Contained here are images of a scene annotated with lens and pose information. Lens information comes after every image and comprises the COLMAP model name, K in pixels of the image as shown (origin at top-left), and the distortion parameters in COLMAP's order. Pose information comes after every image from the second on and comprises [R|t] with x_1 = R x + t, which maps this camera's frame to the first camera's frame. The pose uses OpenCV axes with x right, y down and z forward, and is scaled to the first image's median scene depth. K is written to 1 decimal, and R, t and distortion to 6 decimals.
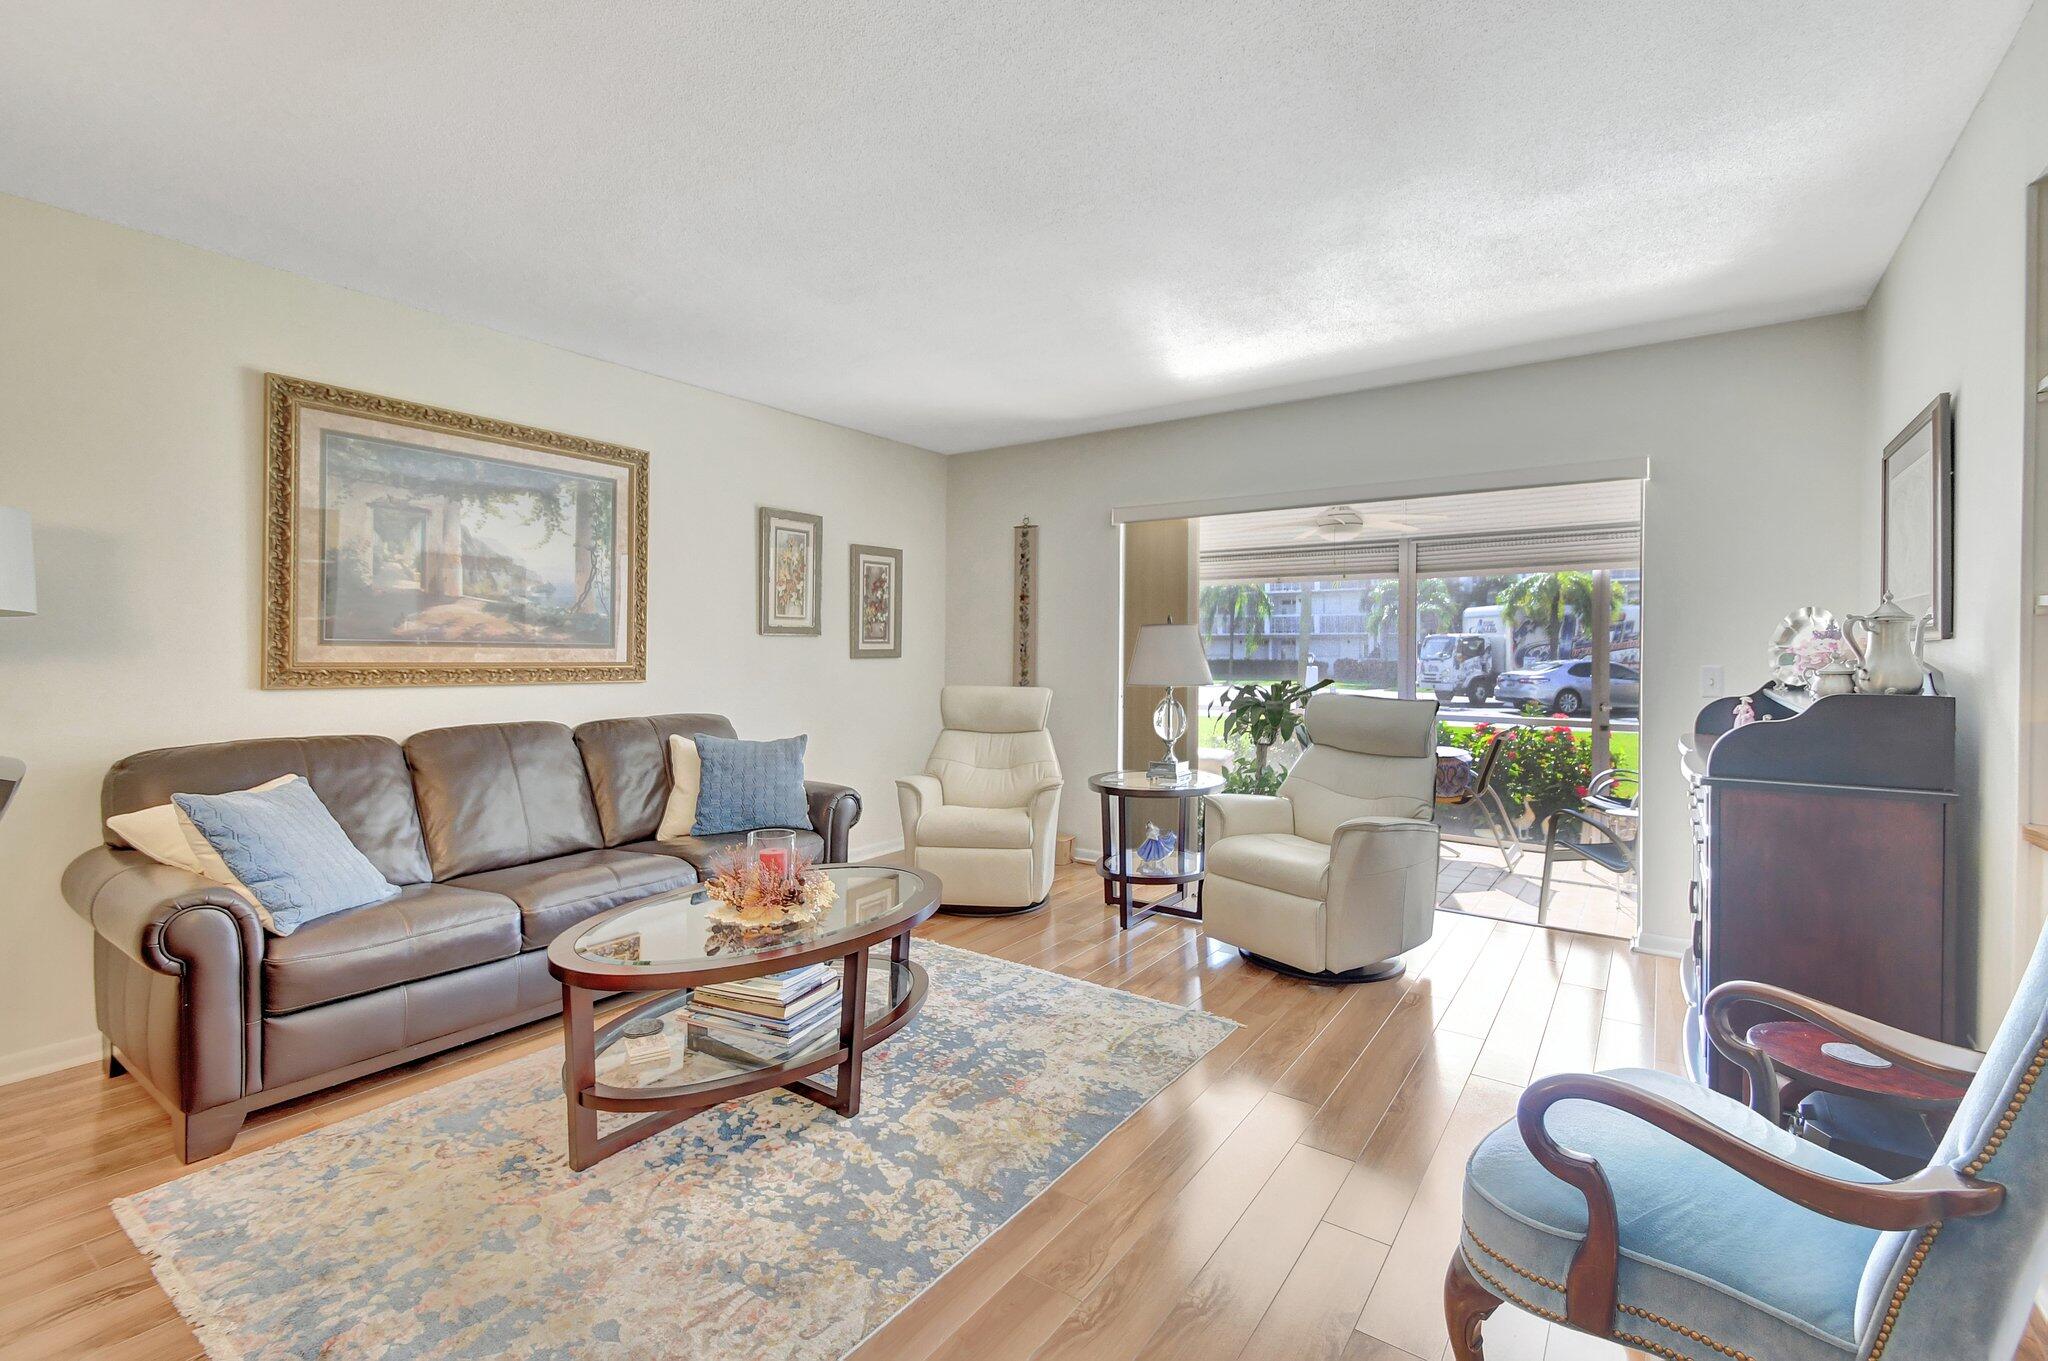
lens RADIAL K [[905.7, 0, 1018.1], [0, 905.7, 658.0], [0, 0, 1]] dist [0.025883, -0.000163]
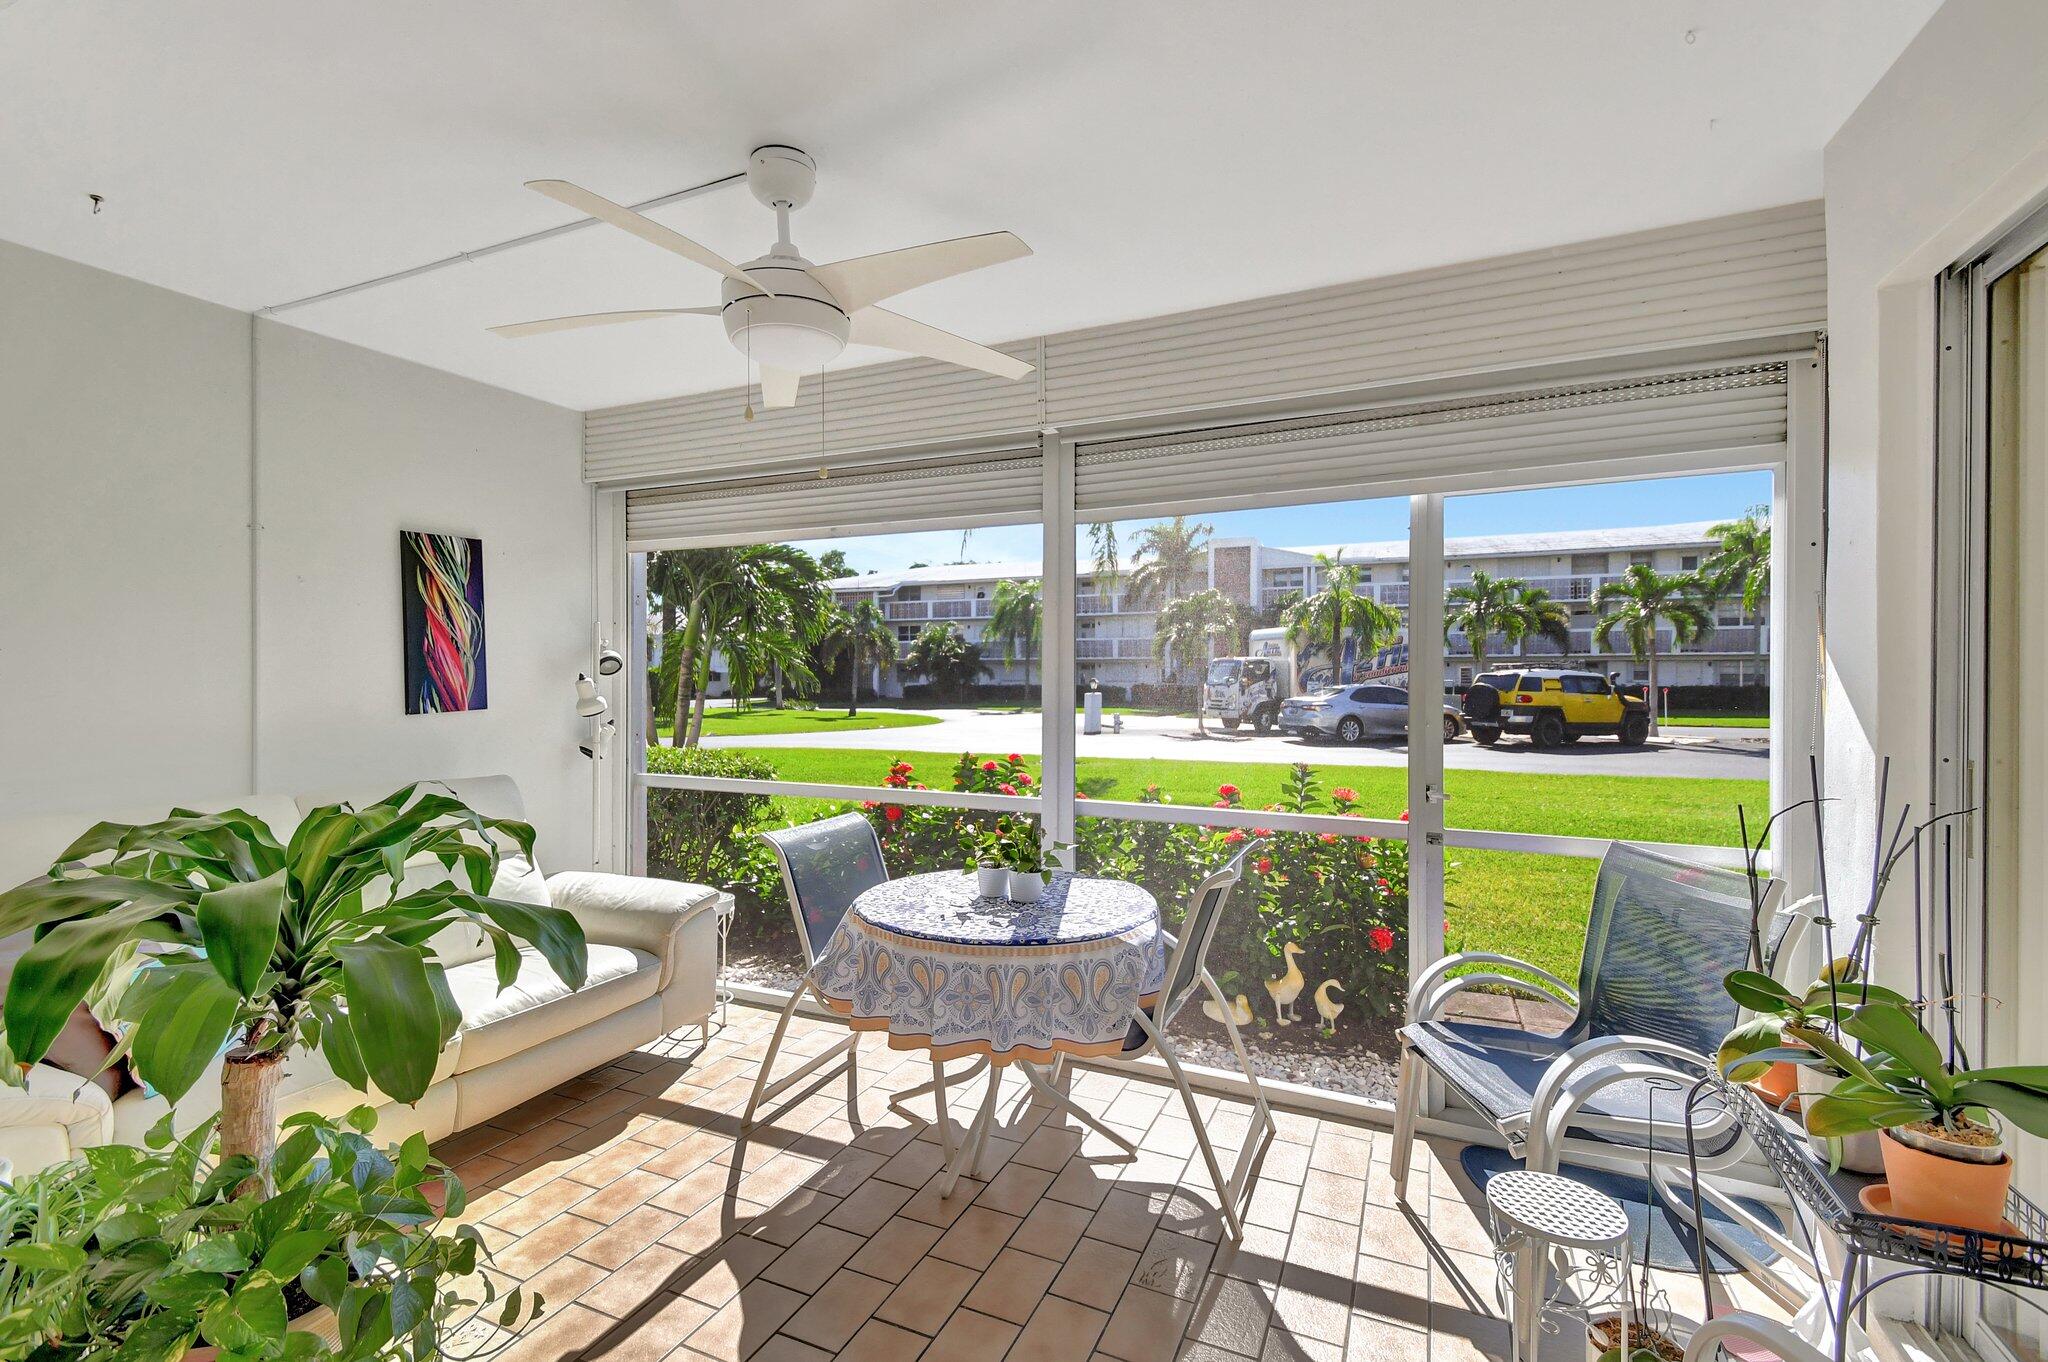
lens RADIAL K [[893.3, 0, 1024.0], [0, 893.3, 681.0], [0, 0, 1]] dist [0.024827, -0.011707]
pose [[0.981091, -0.003216, 0.193521, 0.084355], [0.003779, 0.999990, -0.002540, -0.000414], [-0.193511, 0.003223, 0.981093, 0.143211]]
